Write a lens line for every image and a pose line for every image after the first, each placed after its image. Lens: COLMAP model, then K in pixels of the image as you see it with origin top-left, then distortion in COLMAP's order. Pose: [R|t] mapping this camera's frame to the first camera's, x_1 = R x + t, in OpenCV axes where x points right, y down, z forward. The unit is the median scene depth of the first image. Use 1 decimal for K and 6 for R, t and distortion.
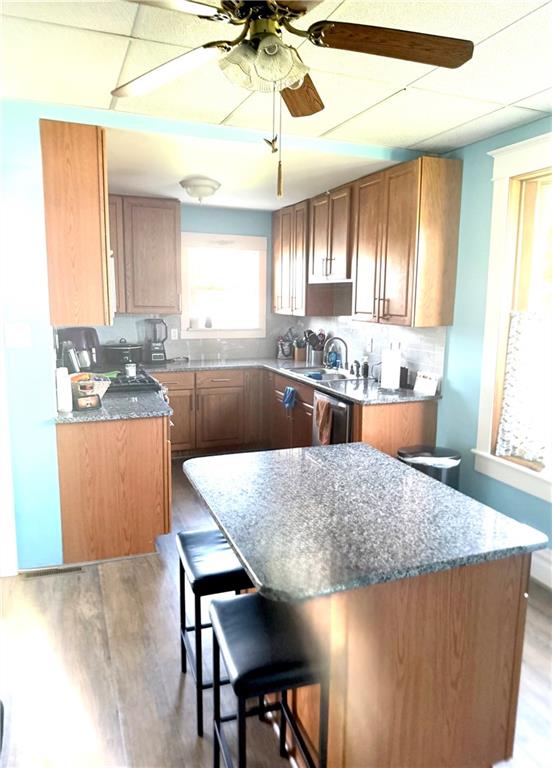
lens RADIAL K [[552.7, 0, 278.2], [0, 552.7, 384.6], [0, 0, 1]] dist [0.013730, -0.010573]
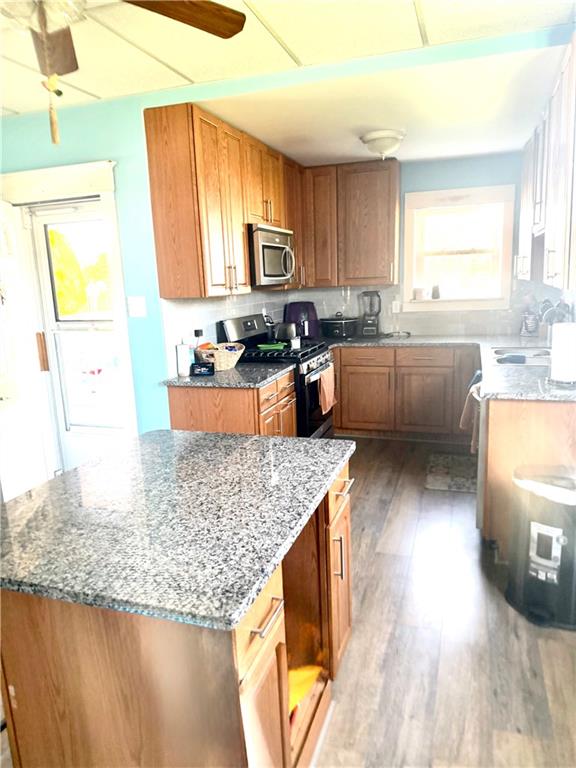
lens RADIAL K [[545.7, 0, 284.6], [0, 545.7, 387.2], [0, 0, 1]] dist [0.075829, -0.107221]
pose [[0.755922, 0.088205, -0.648692, 0.313883], [-0.056738, 0.995980, 0.069310, -0.010607], [0.652198, -0.015588, 0.757888, 0.193017]]
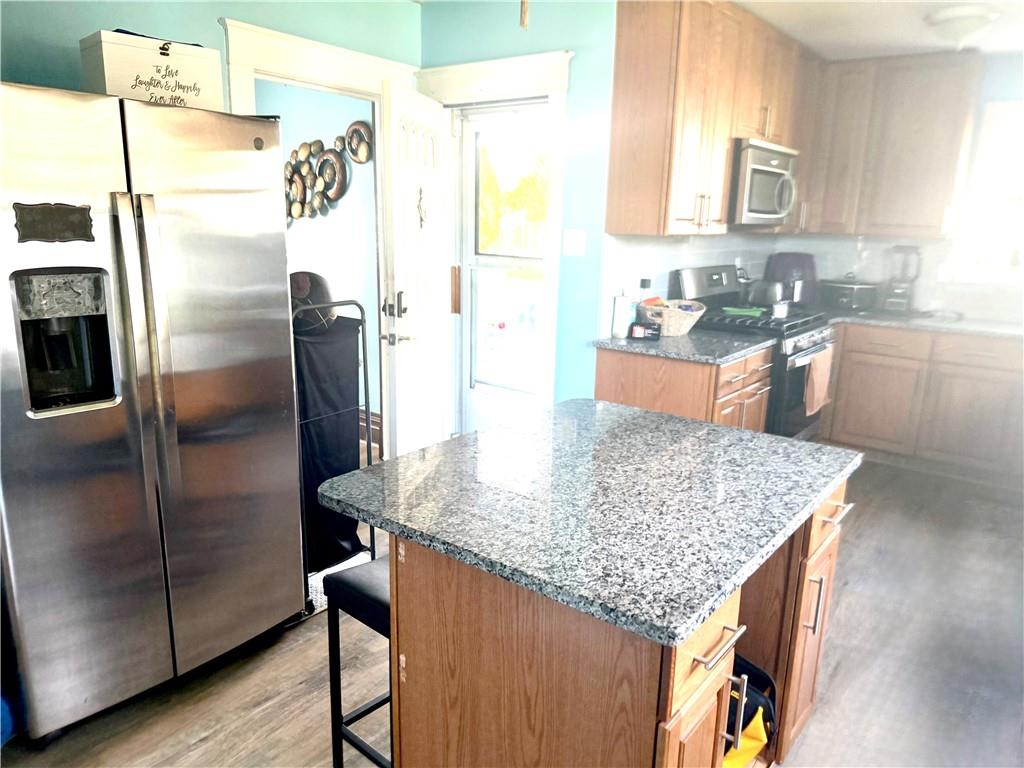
lens RADIAL K [[727.6, 0, 502.3], [0, 727.6, 392.3], [0, 0, 1]] dist [0.075829, -0.107221]
pose [[0.501502, 0.207146, -0.839992, 0.315914], [-0.159158, 0.976432, 0.145771, -0.002127], [0.850391, 0.060587, 0.522652, 0.171222]]
